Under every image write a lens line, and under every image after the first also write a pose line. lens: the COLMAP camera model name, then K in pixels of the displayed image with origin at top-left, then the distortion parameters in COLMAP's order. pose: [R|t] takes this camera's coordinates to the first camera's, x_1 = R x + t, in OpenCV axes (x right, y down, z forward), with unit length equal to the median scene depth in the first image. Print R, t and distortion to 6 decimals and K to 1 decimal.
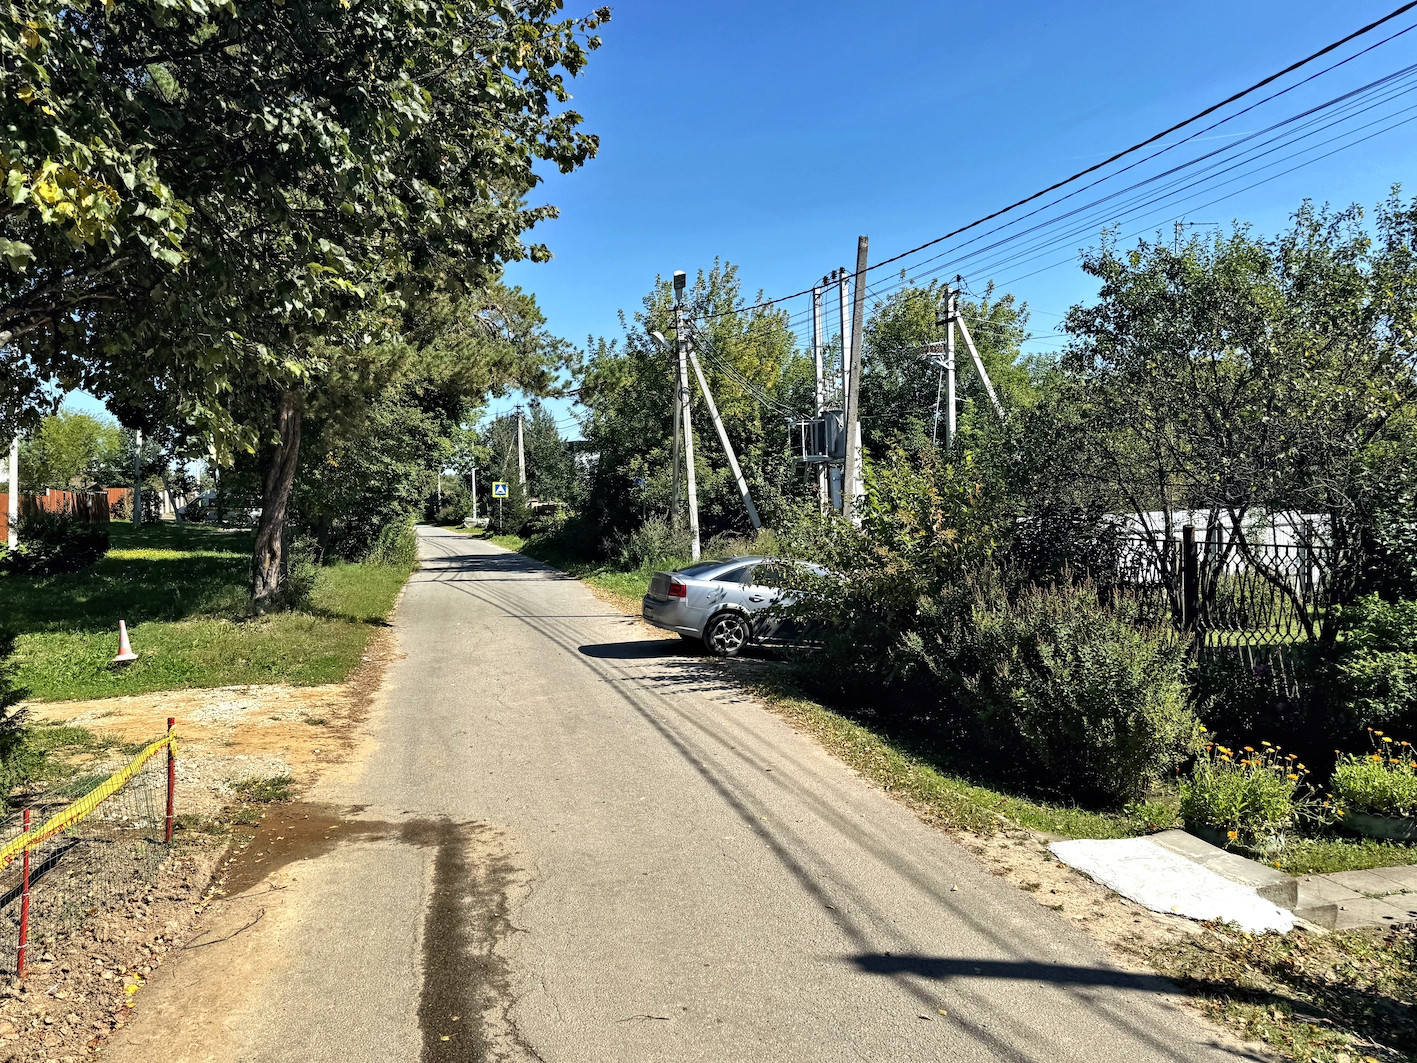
lens RADIAL K [[979.4, 0, 717.0], [0, 979.4, 530.6], [0, 0, 1]] dist [0.058020, -0.000080]
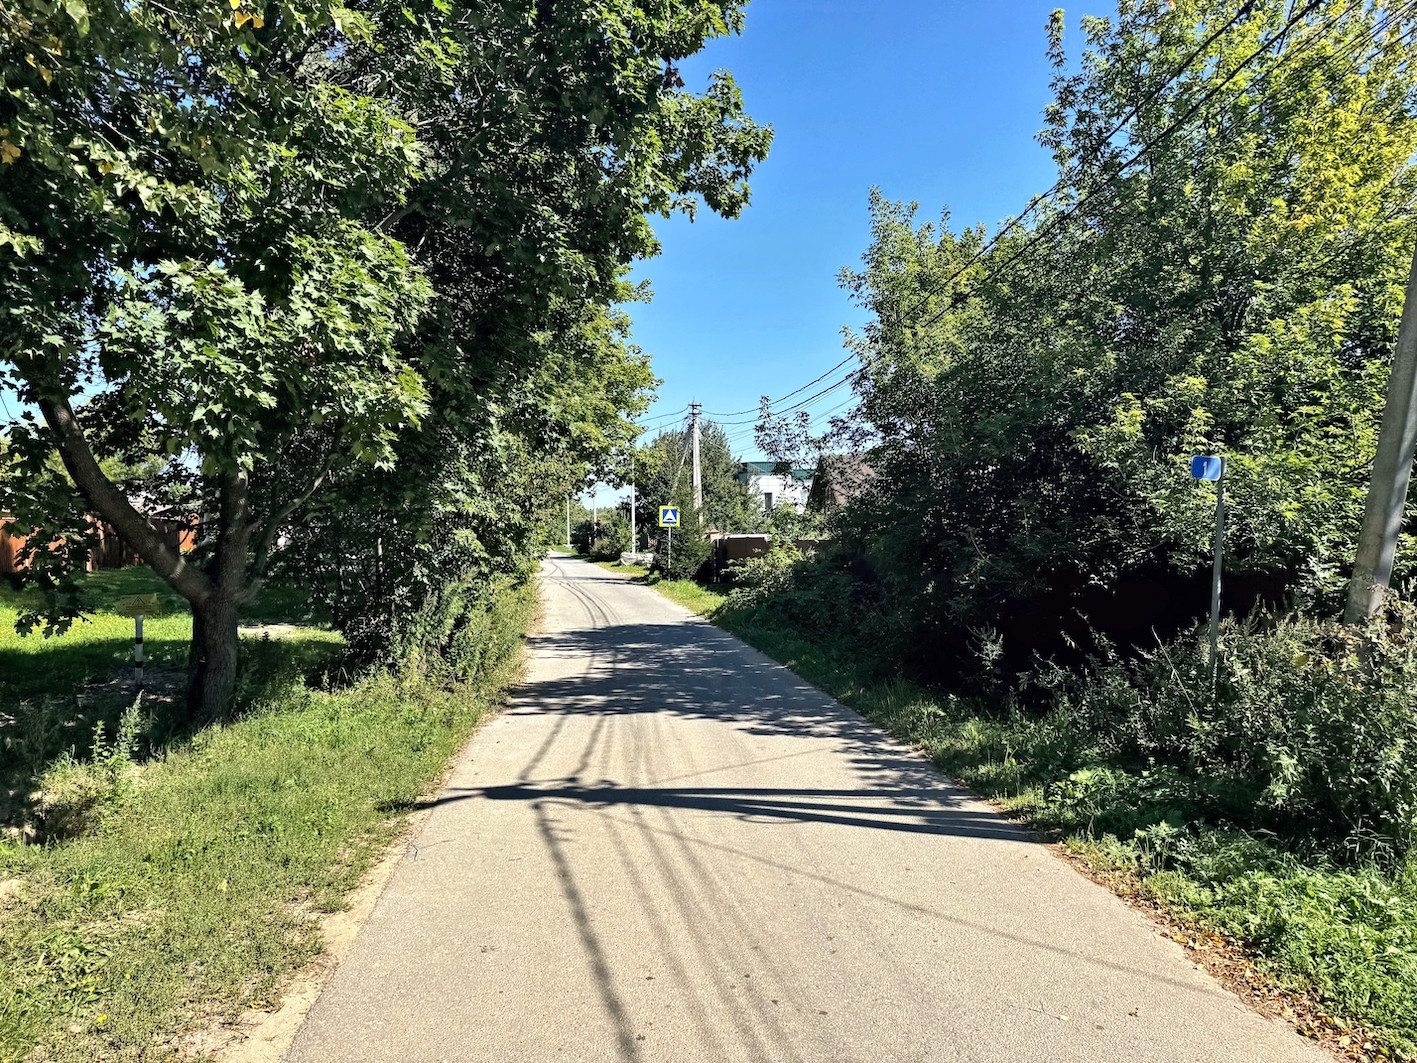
lens RADIAL K [[979.4, 0, 703.9], [0, 979.4, 531.5], [0, 0, 1]] dist [0.058020, -0.000080]
pose [[0.985898, 0.007700, -0.167171, -0.075730], [-0.013079, 0.999431, -0.031099, -0.008431], [0.166836, 0.032847, 0.985437, 0.295262]]
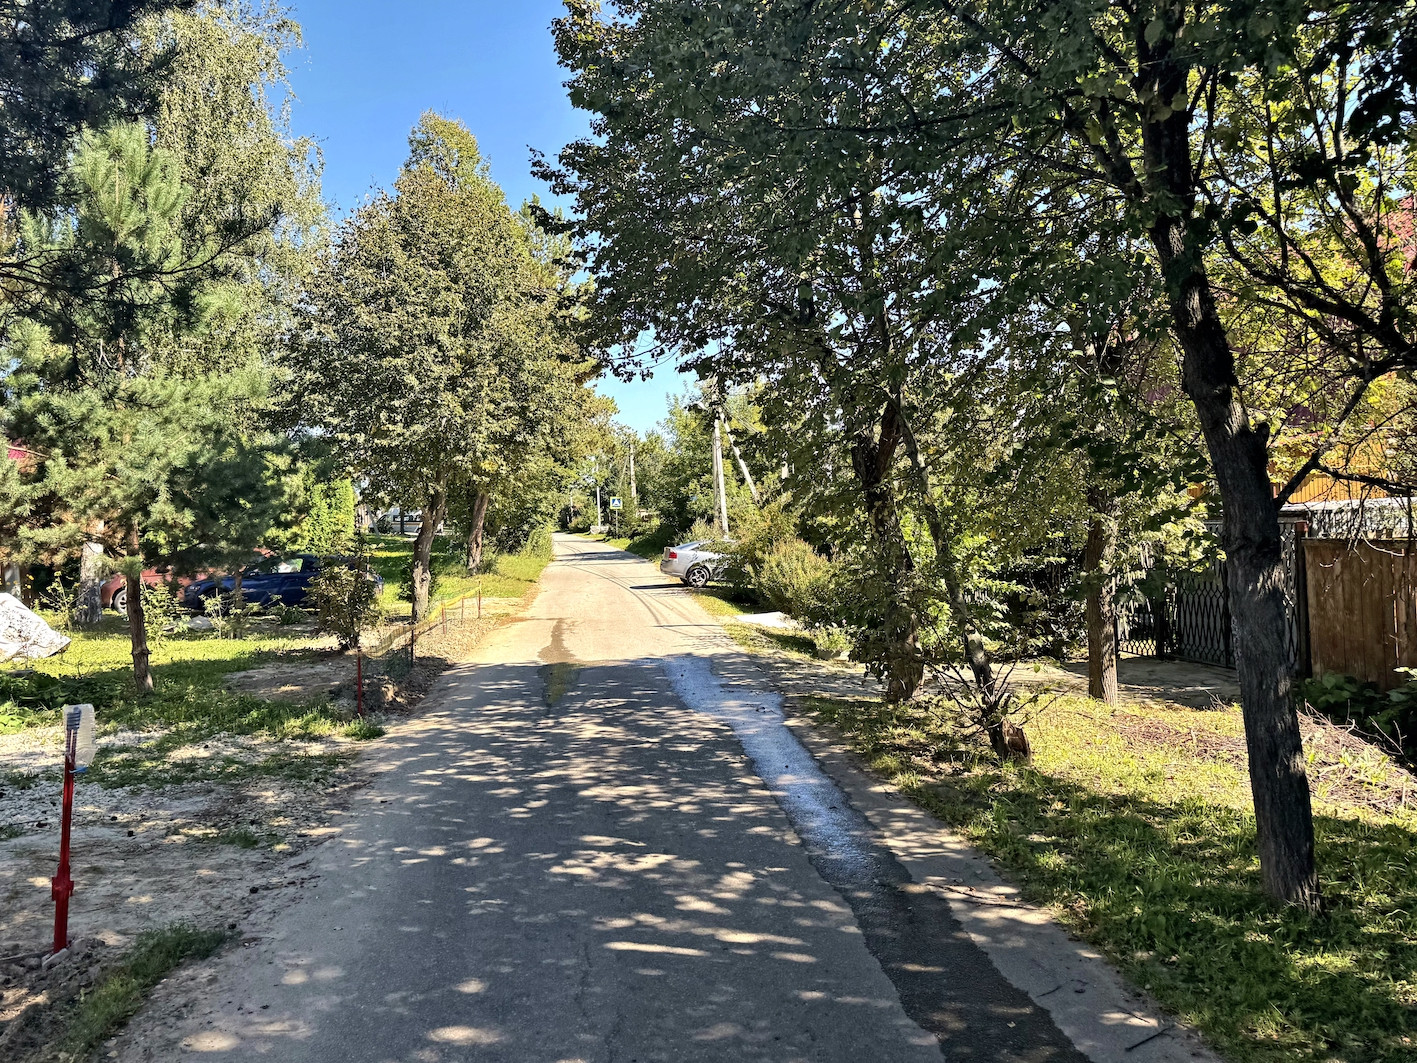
lens RADIAL K [[979.4, 0, 710.3], [0, 979.4, 529.1], [0, 0, 1]] dist [0.058020, -0.000080]
pose [[0.990376, -0.019600, -0.137005, 0.071287], [0.018506, 0.999786, -0.009254, 0.005918], [0.137157, 0.006630, 0.990527, -0.230143]]
